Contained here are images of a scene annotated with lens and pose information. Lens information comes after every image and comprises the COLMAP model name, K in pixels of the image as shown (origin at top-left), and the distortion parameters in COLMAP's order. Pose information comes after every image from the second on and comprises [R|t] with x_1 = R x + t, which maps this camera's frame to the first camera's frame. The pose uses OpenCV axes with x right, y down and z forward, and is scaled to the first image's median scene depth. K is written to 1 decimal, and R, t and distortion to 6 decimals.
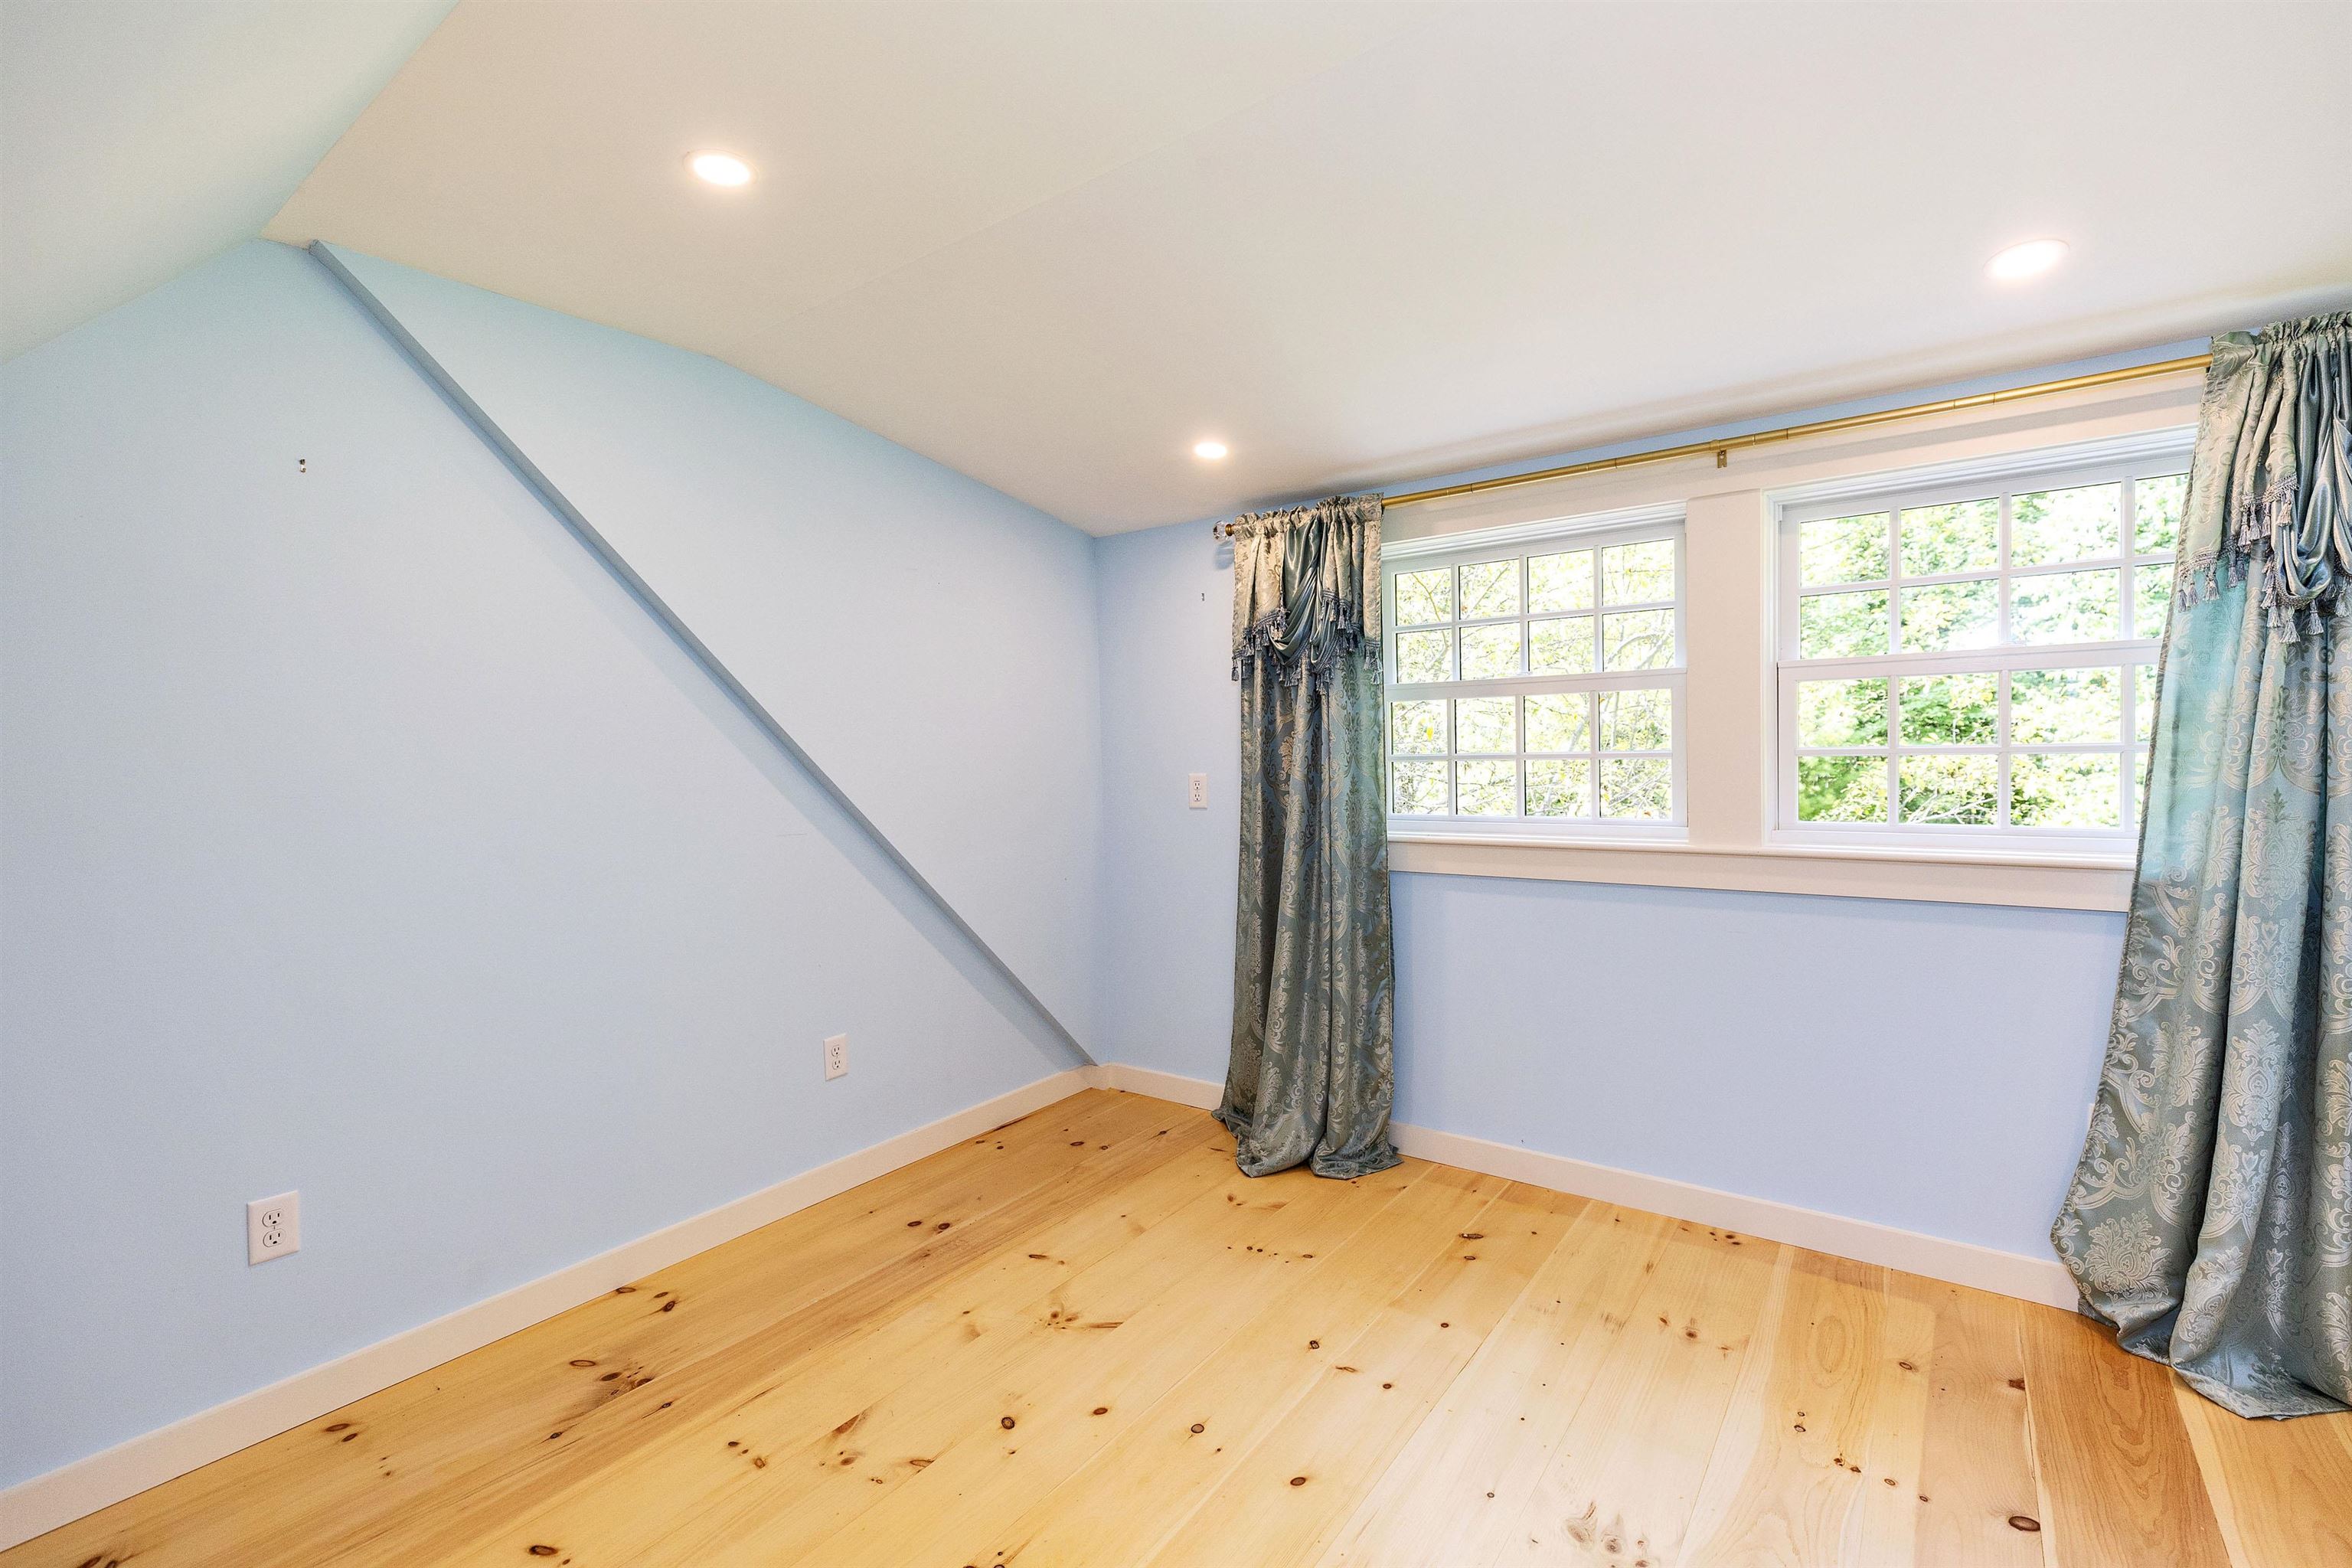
lens RADIAL K [[1059.5, 0, 1158.3], [0, 1059.5, 798.6], [0, 0, 1]] dist [0.004221, 0.000030]
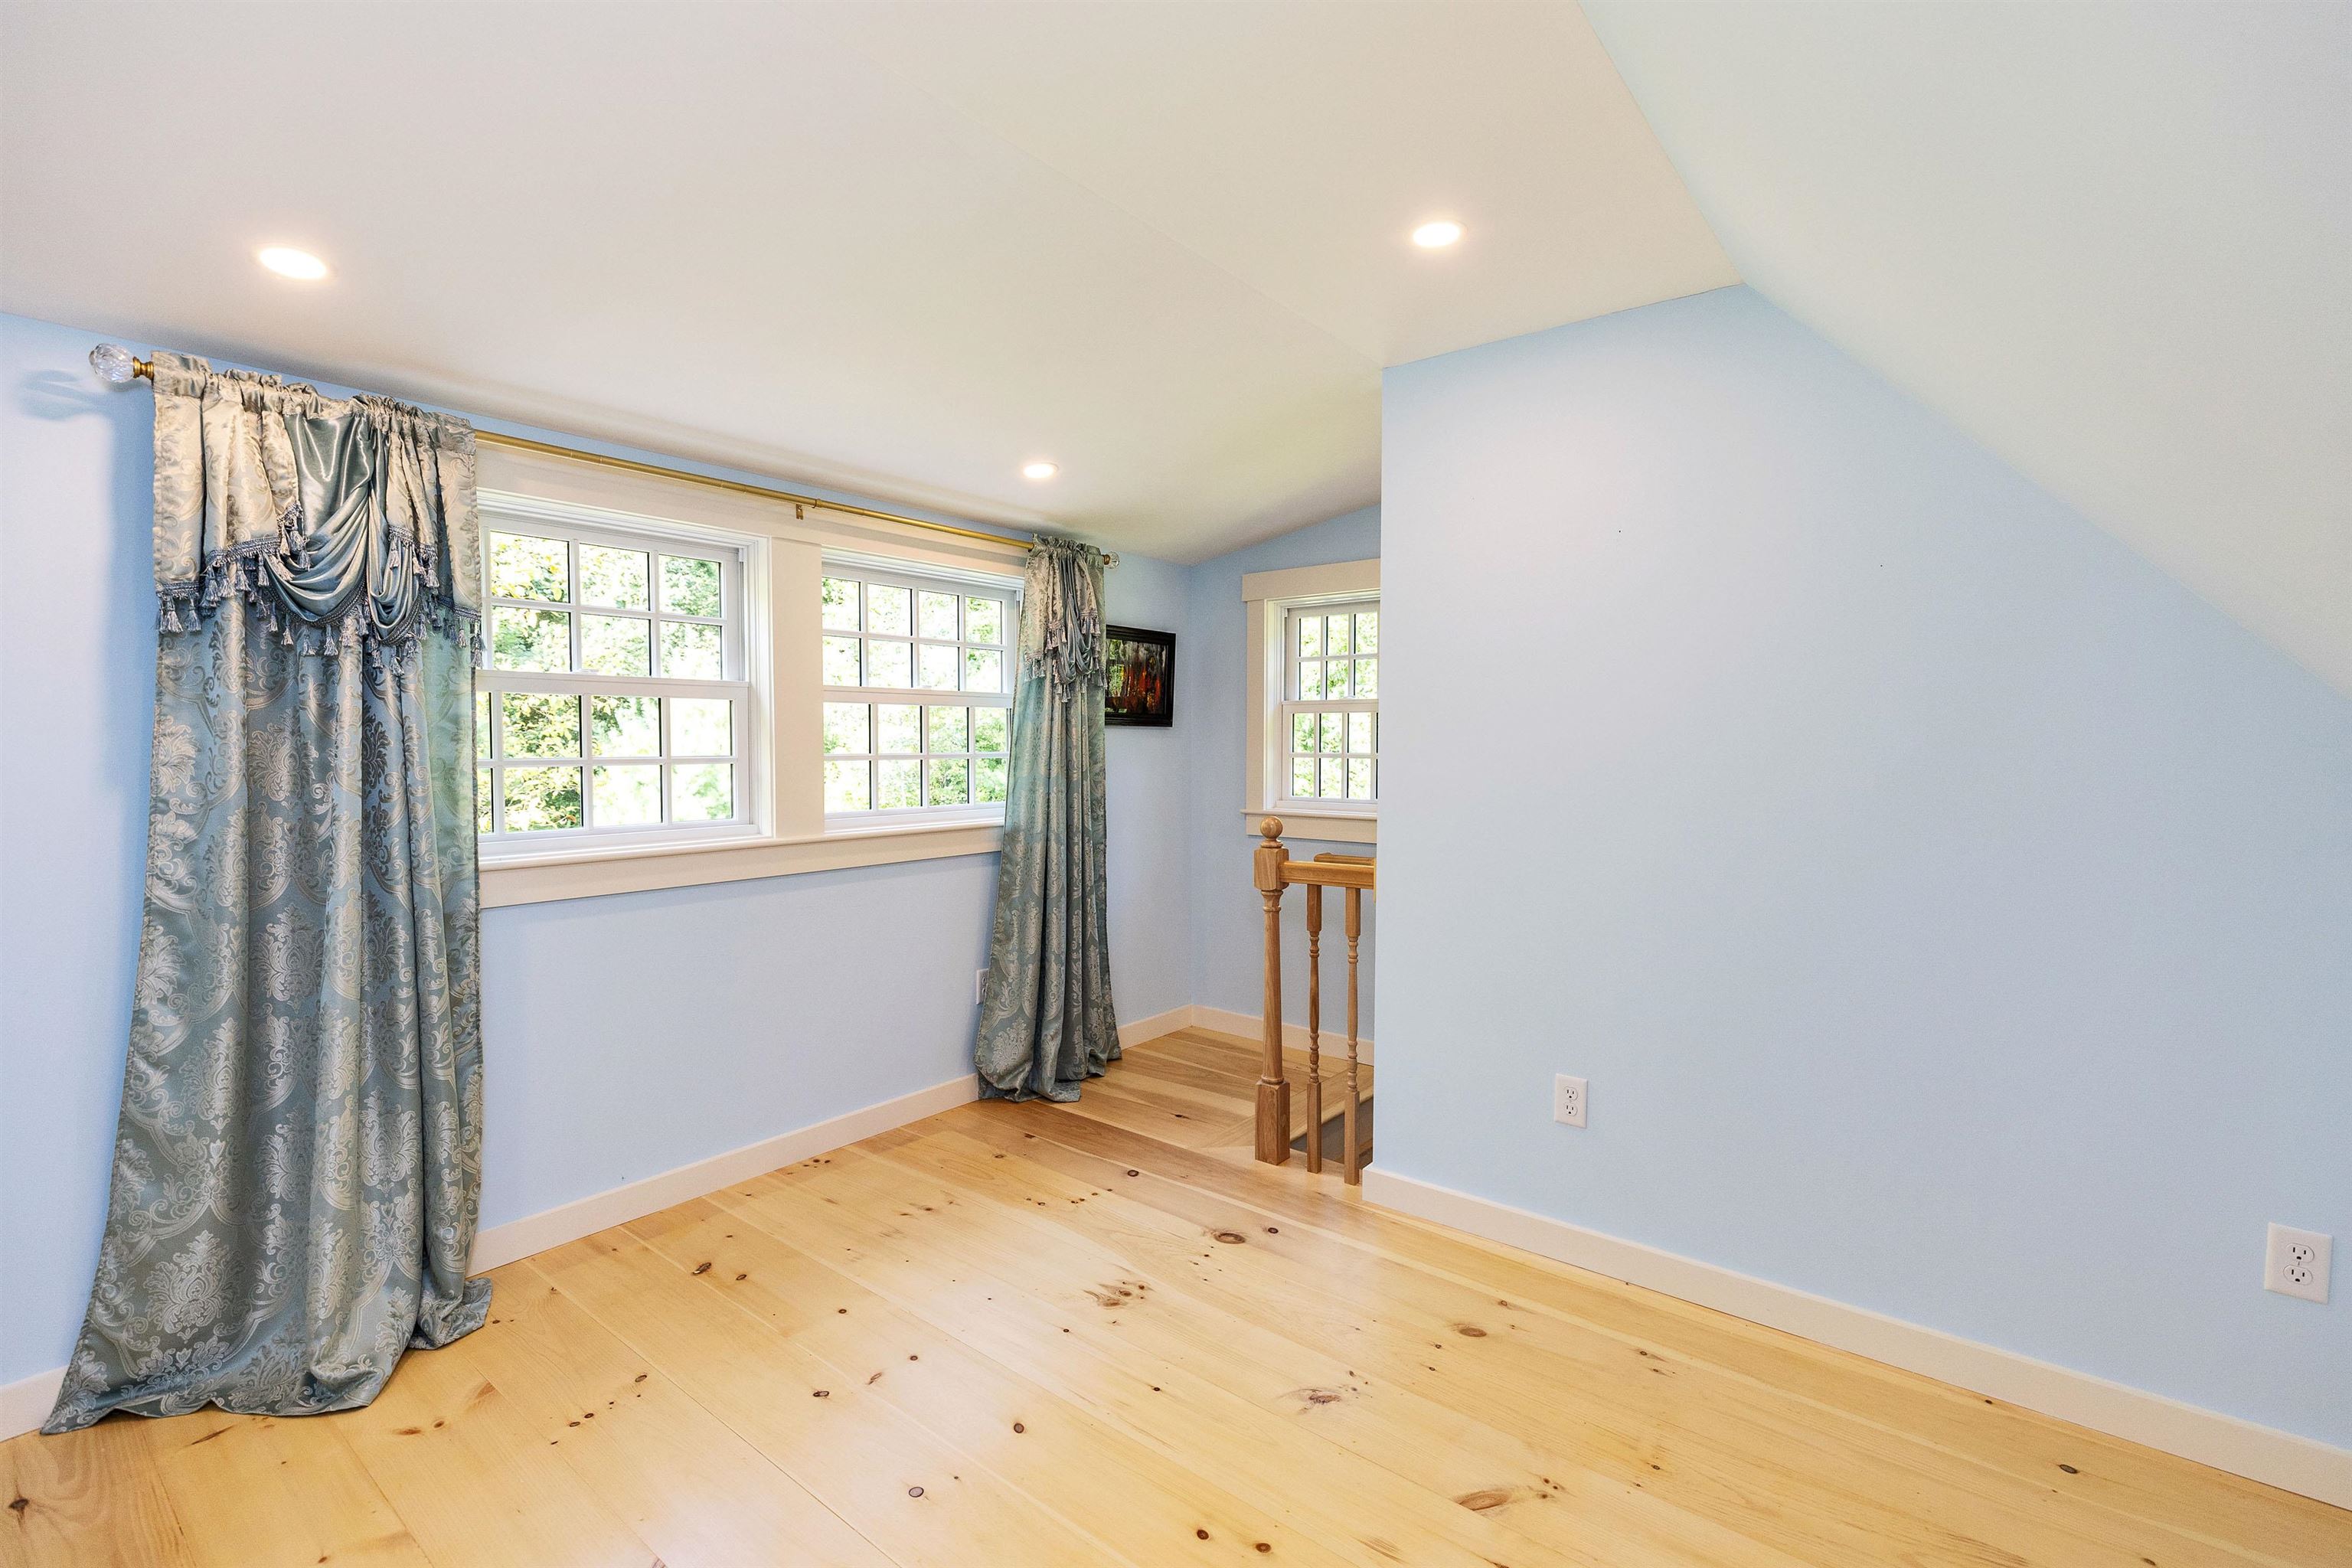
lens RADIAL K [[1068.5, 0, 1190.1], [0, 1068.5, 779.0], [0, 0, 1]] dist [0.003142, 0.000145]
pose [[-0.004548, -0.012839, 0.999907, -0.677464], [0.046443, 0.998836, 0.013036, -0.014290], [-0.998911, 0.046498, -0.003947, 0.574775]]
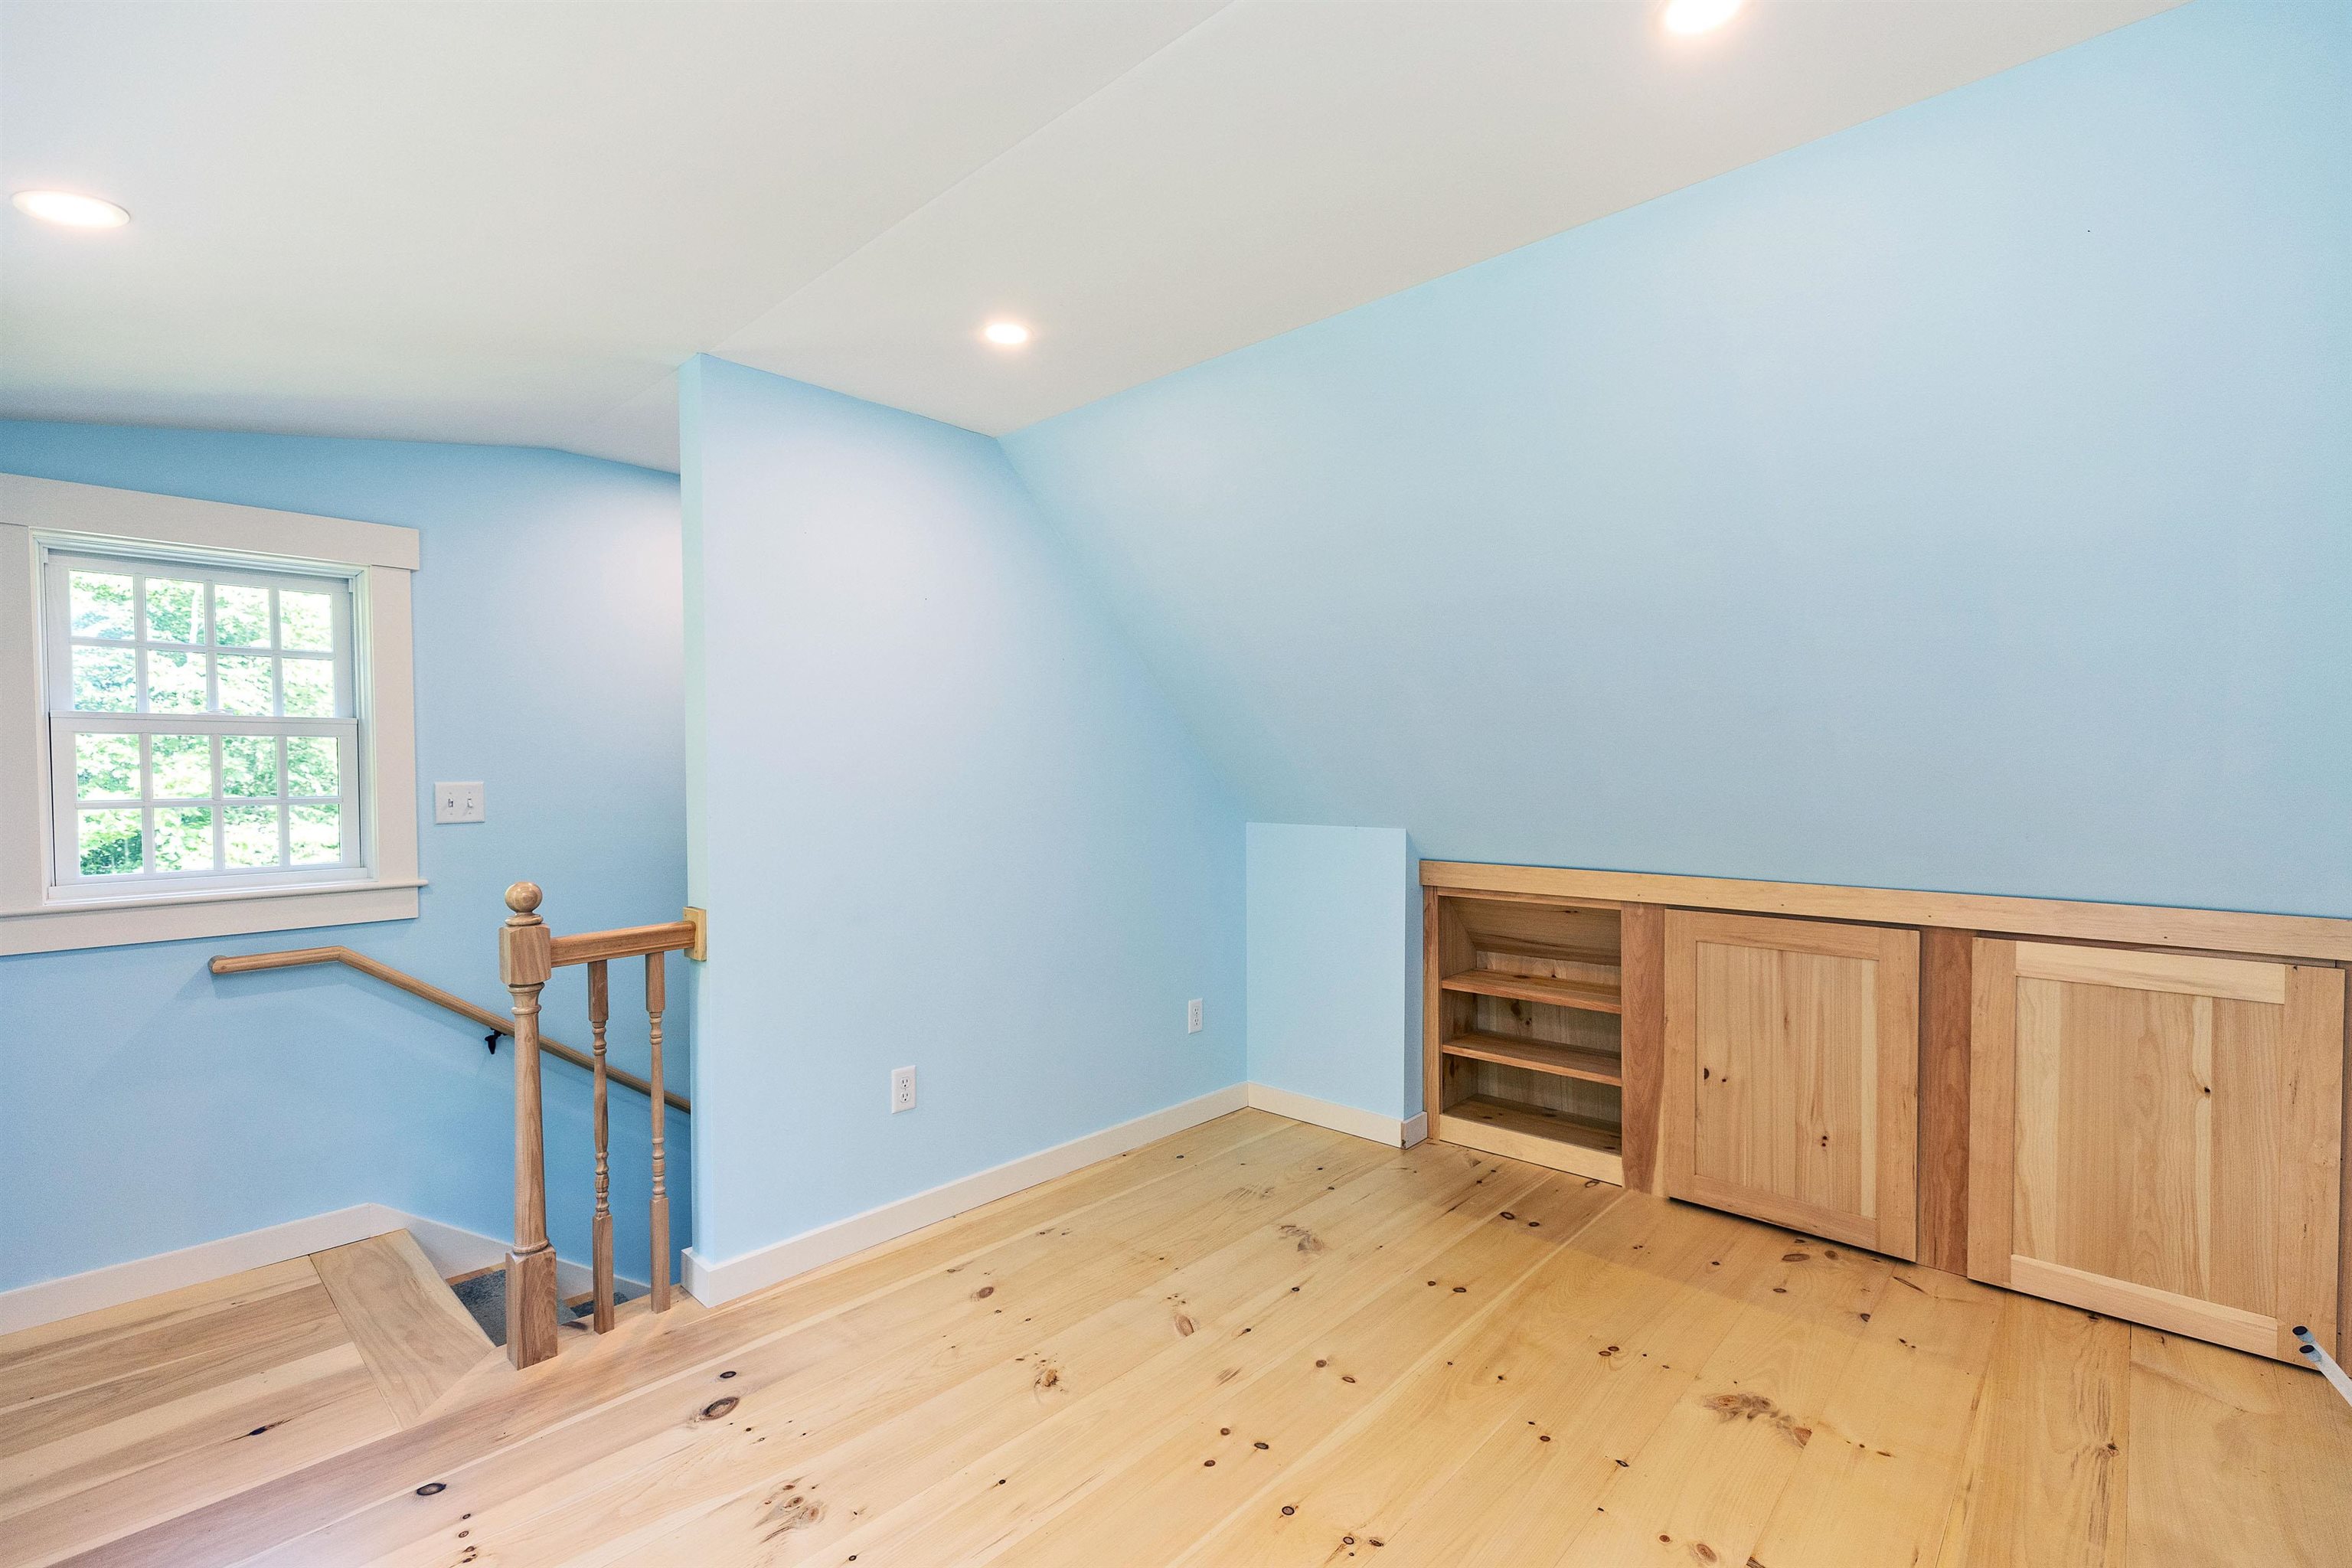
lens RADIAL K [[1068.5, 0, 1190.1], [0, 1068.5, 779.0], [0, 0, 1]] dist [0.003142, 0.000145]
pose [[-0.997965, 0.028904, 0.056833, -0.049395], [0.032387, 0.997591, 0.061345, -0.074209], [-0.054923, 0.063061, -0.996497, 1.338028]]
